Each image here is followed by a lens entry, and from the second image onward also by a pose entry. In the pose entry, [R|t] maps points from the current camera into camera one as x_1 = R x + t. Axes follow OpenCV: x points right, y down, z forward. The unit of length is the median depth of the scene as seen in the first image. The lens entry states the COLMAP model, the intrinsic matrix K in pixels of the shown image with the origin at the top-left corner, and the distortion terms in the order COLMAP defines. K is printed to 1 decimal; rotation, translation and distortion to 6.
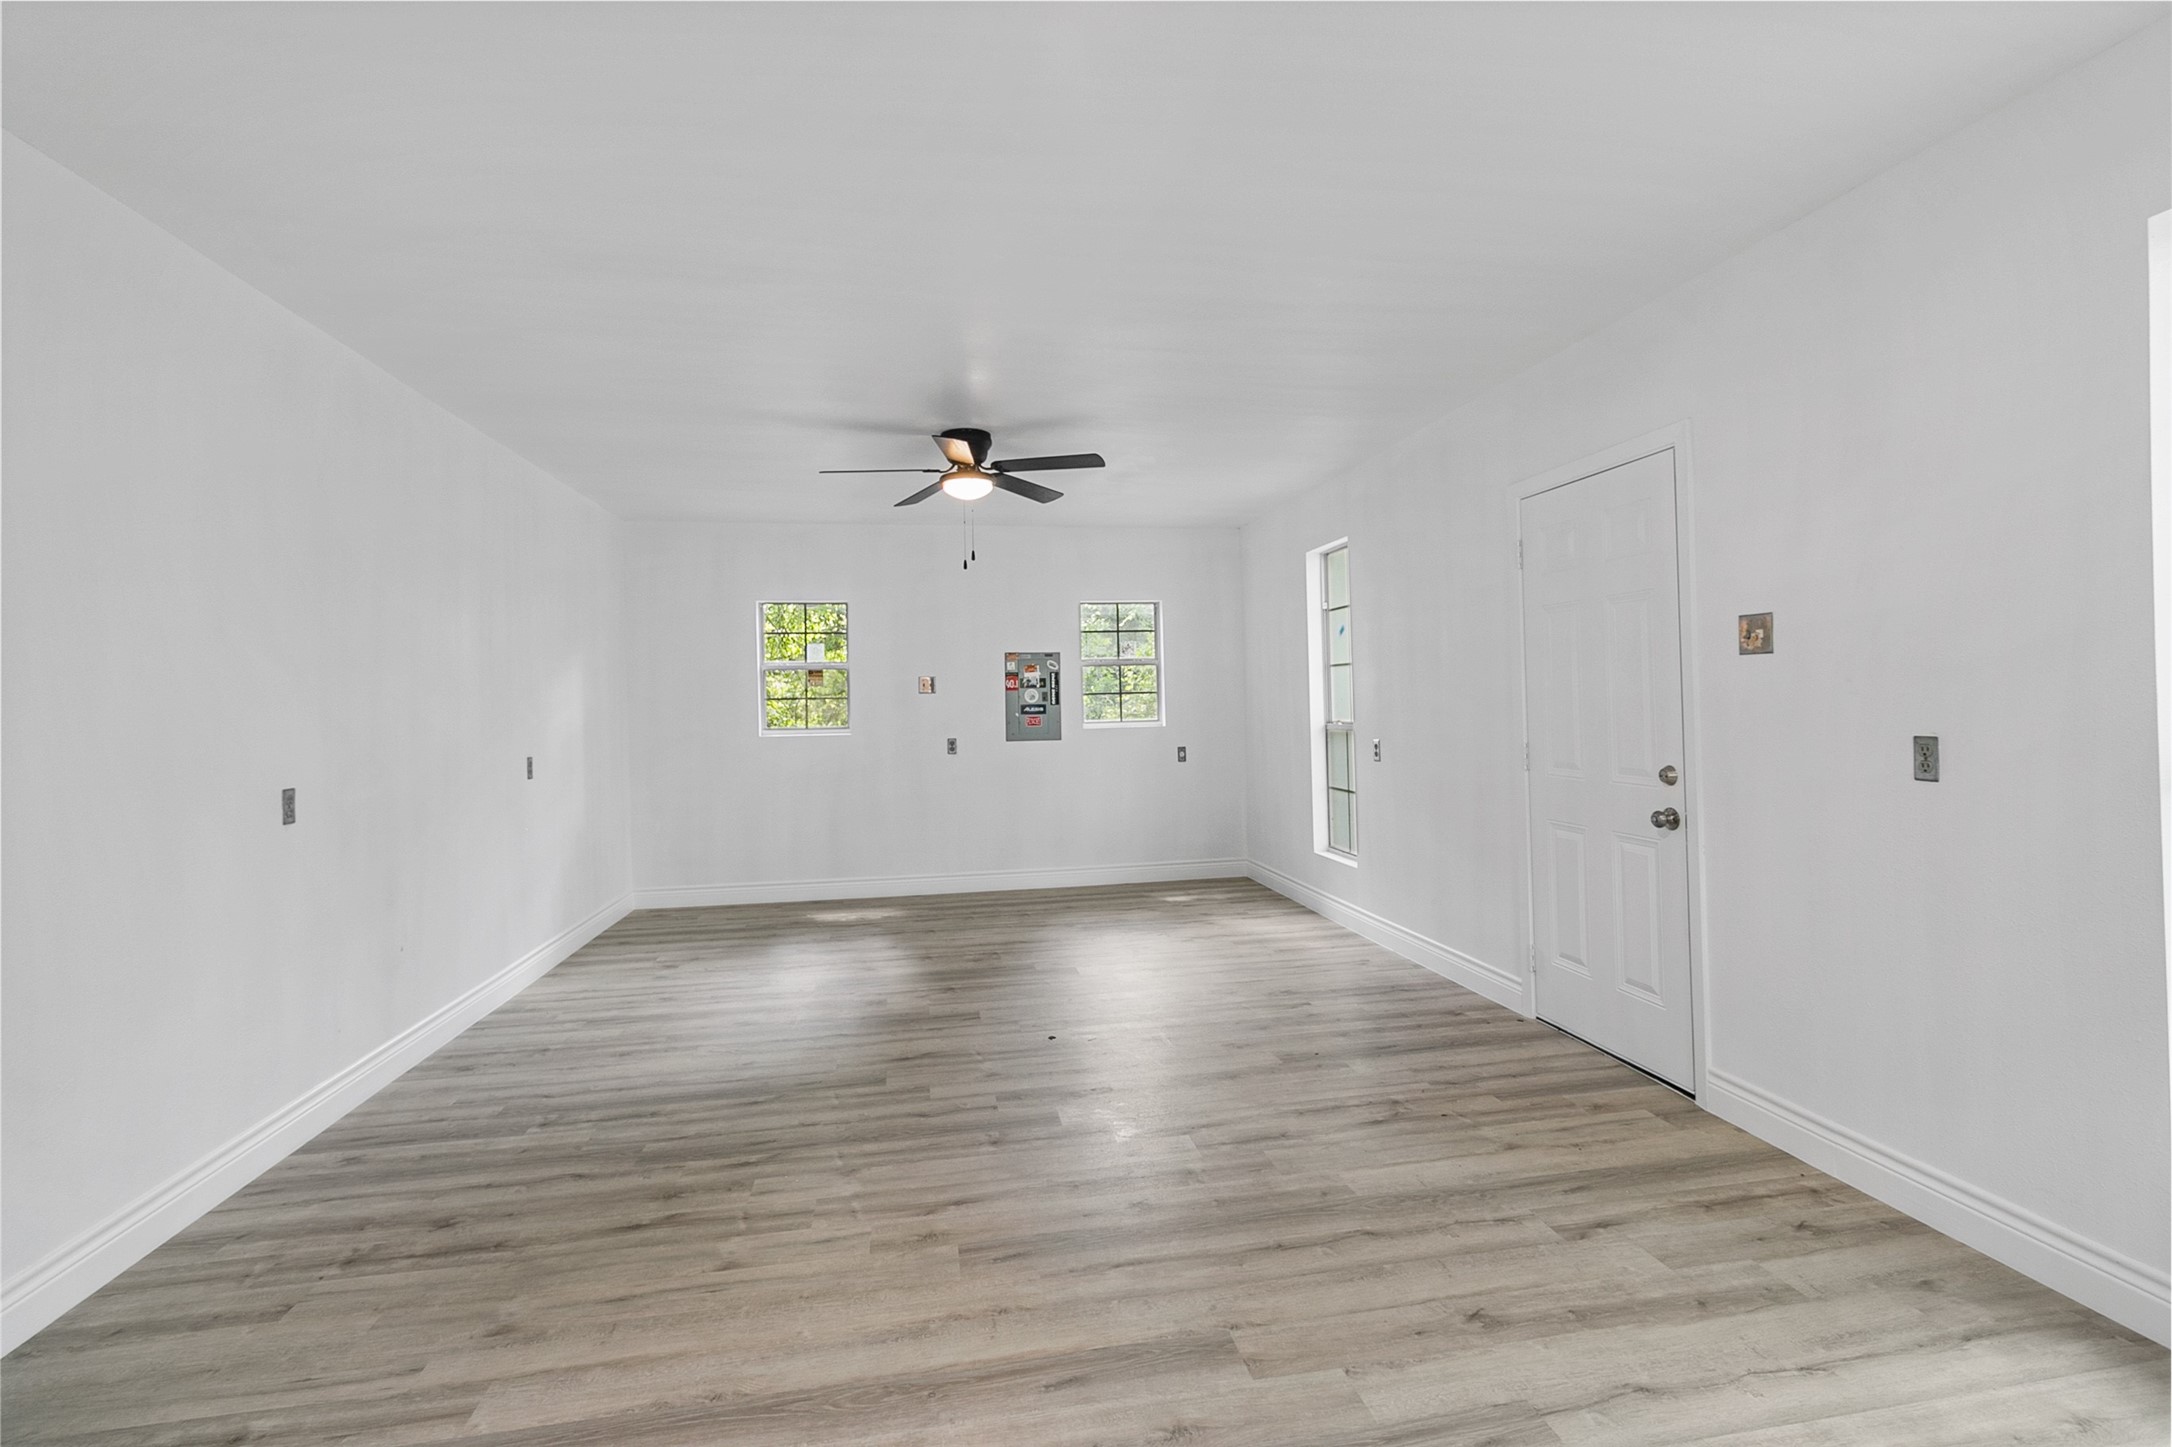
lens RADIAL K [[1021.4, 0, 1094.6], [0, 1021.4, 713.0], [0, 0, 1]] dist [0.005689, -0.000866]
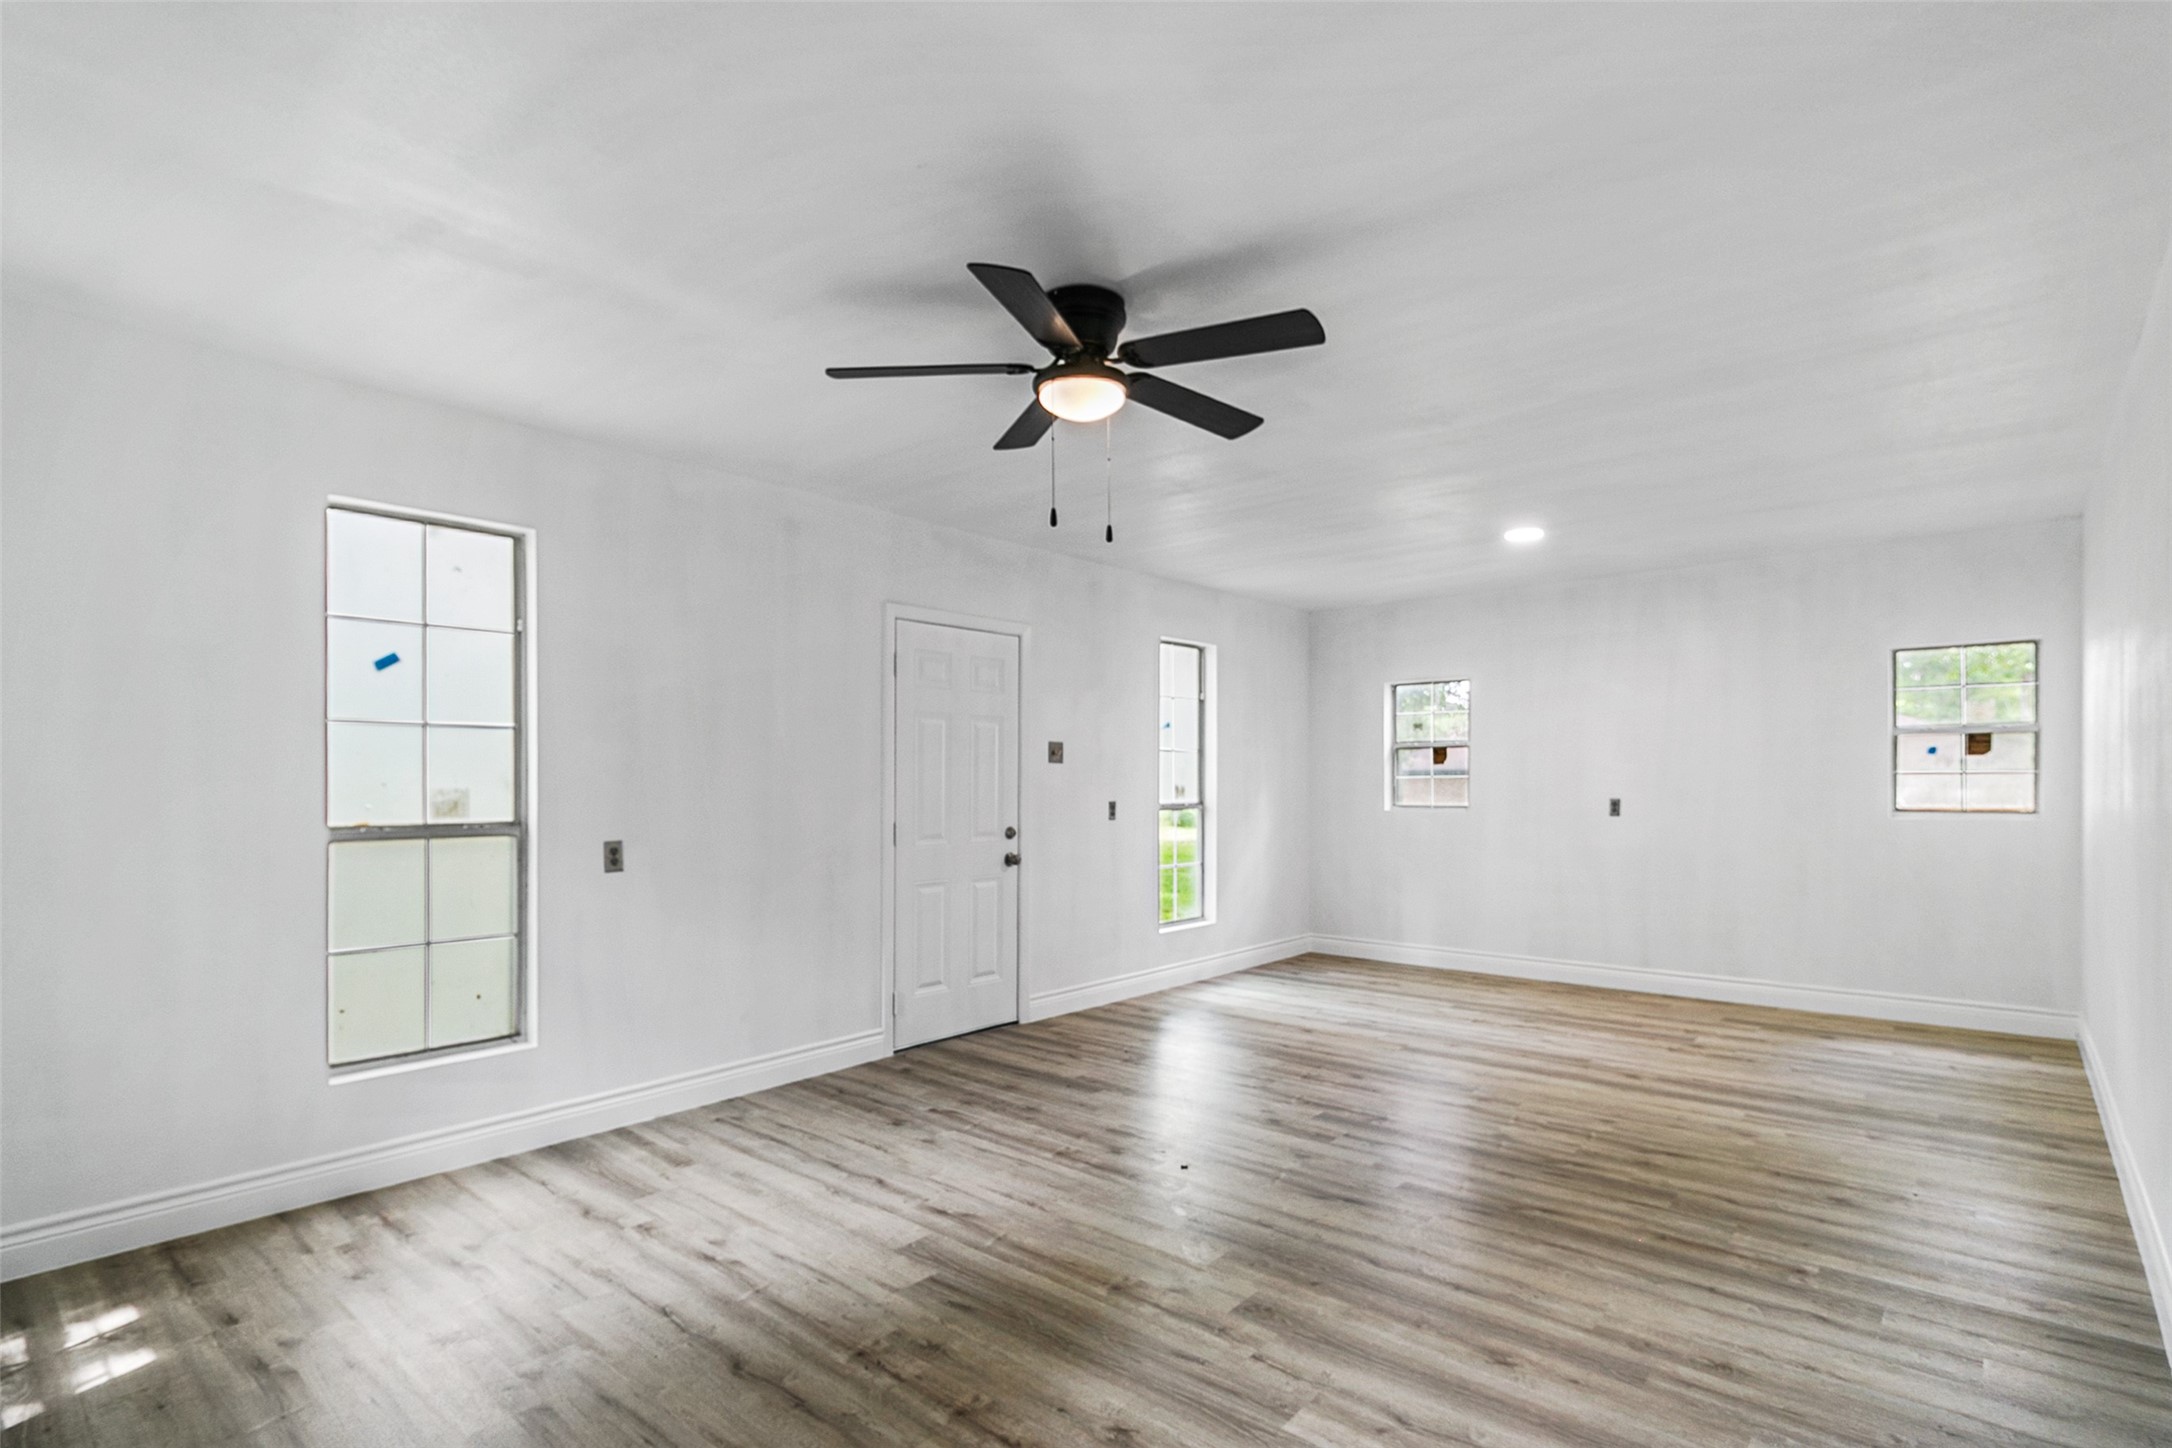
lens RADIAL K [[1021.4, 0, 1134.2], [0, 1021.4, 788.0], [0, 0, 1]] dist [0.005689, -0.000866]
pose [[-0.649672, 0.021128, 0.759921, -0.841134], [0.024857, 0.999670, -0.006543, 0.005056], [-0.759808, 0.014638, -0.649982, 1.977955]]
